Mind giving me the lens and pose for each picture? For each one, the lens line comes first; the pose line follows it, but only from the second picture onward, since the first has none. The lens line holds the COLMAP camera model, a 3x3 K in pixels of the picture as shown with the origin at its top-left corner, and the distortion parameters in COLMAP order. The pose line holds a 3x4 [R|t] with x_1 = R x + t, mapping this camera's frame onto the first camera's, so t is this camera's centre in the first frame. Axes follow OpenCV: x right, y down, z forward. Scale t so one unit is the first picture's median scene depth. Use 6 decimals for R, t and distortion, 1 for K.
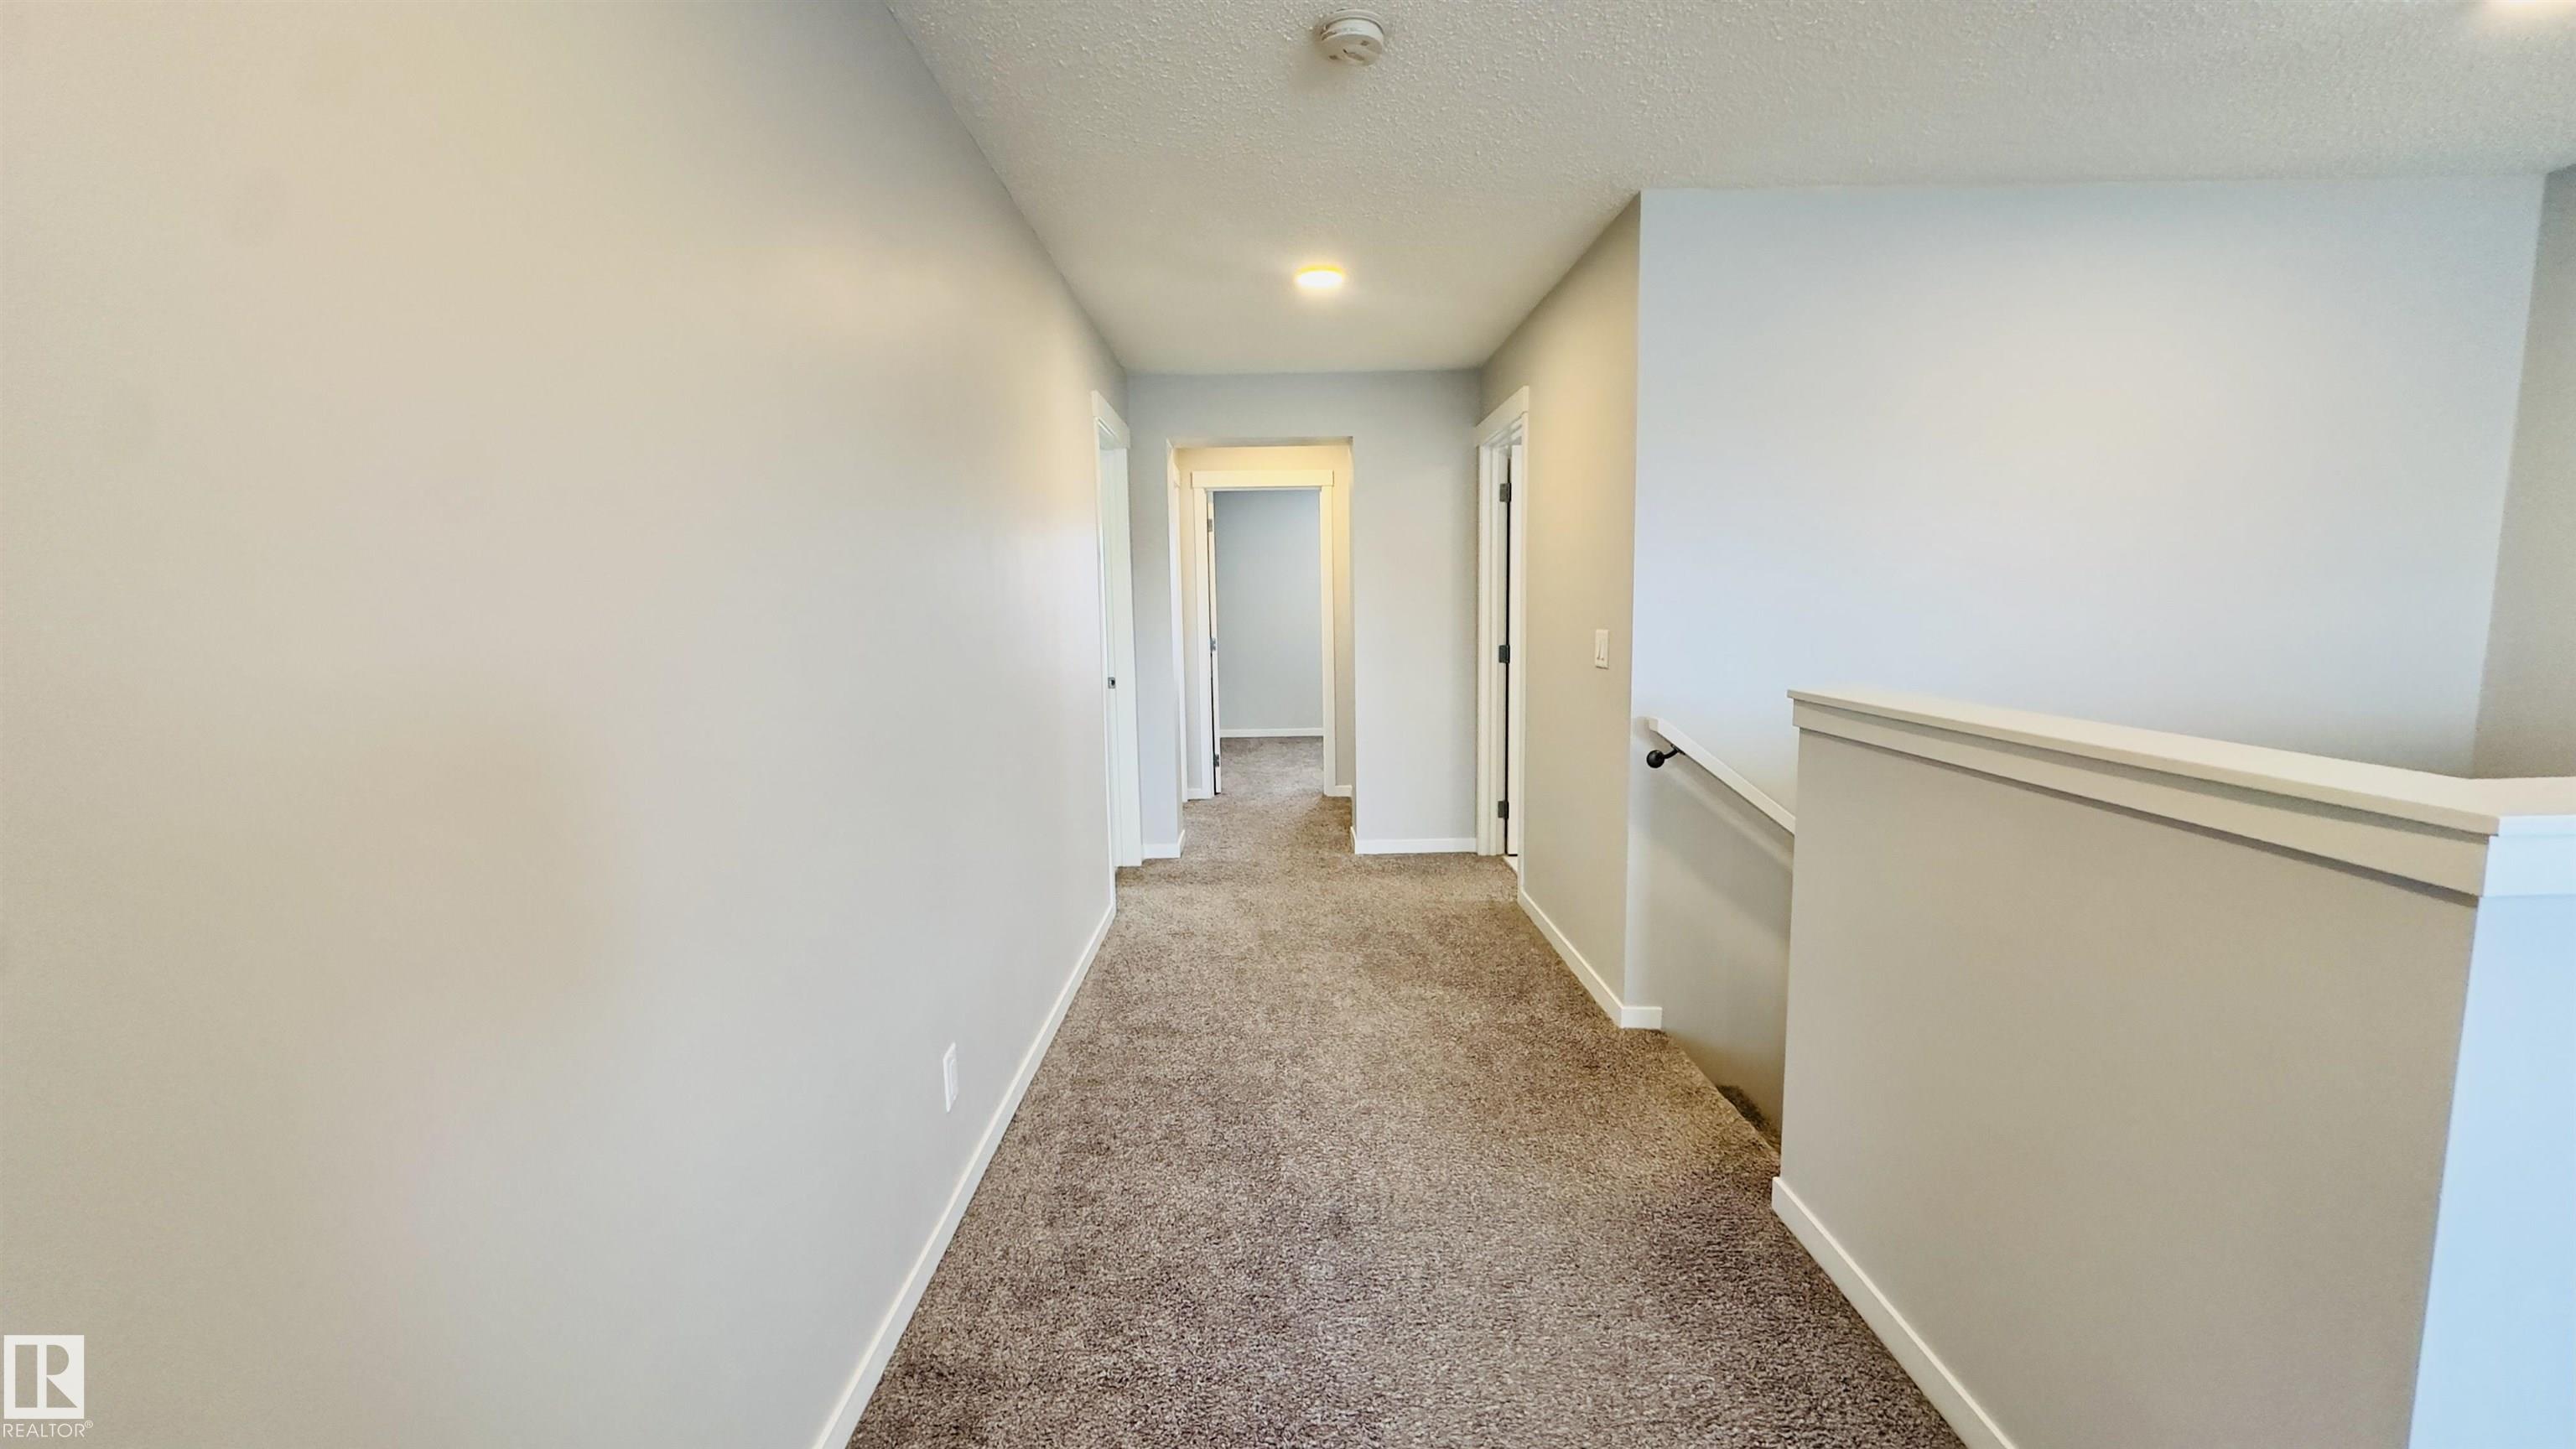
lens RADIAL K [[1030.7, 0, 1288.0], [0, 1030.7, 724.5], [0, 0, 1]] dist [-0.017064, 0.000001]
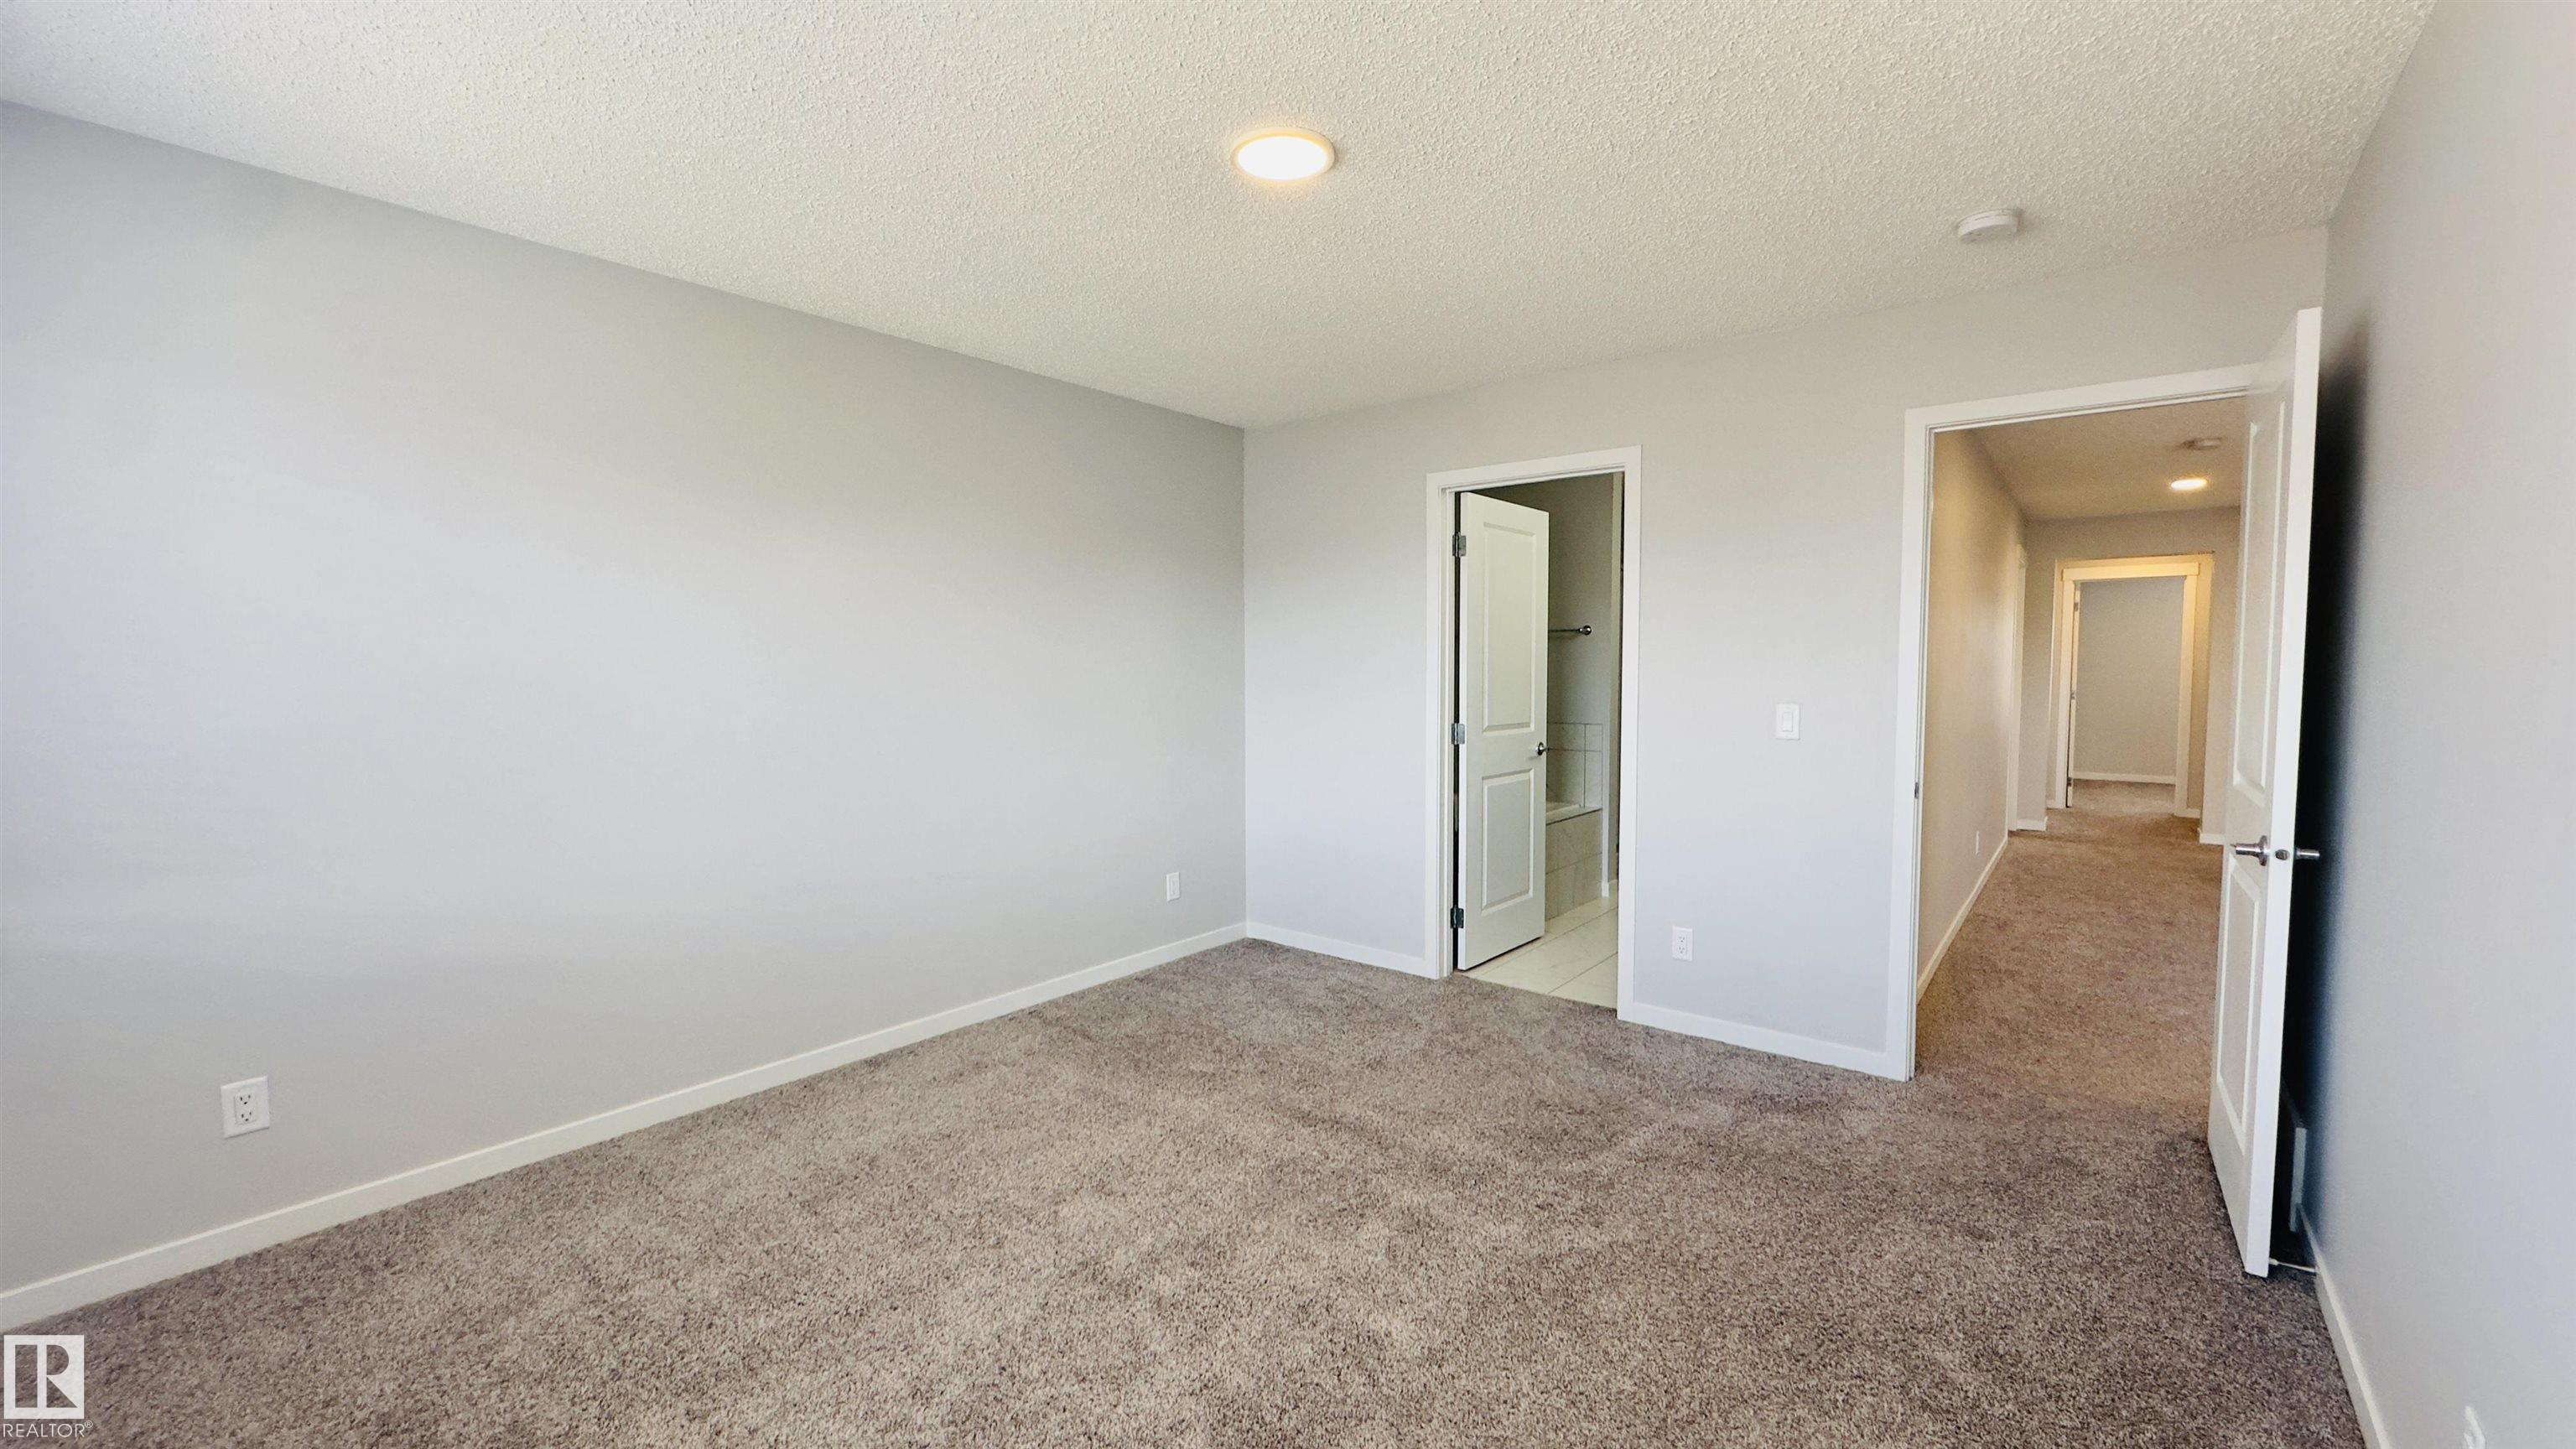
lens RADIAL K [[1030.7, 0, 1288.0], [0, 1030.7, 724.5], [0, 0, 1]] dist [-0.017064, 0.000001]
pose [[0.771618, 0.057095, -0.633519, -0.018939], [-0.090447, 0.995692, -0.020428, 0.081550], [0.629624, 0.073063, 0.773457, -0.699956]]
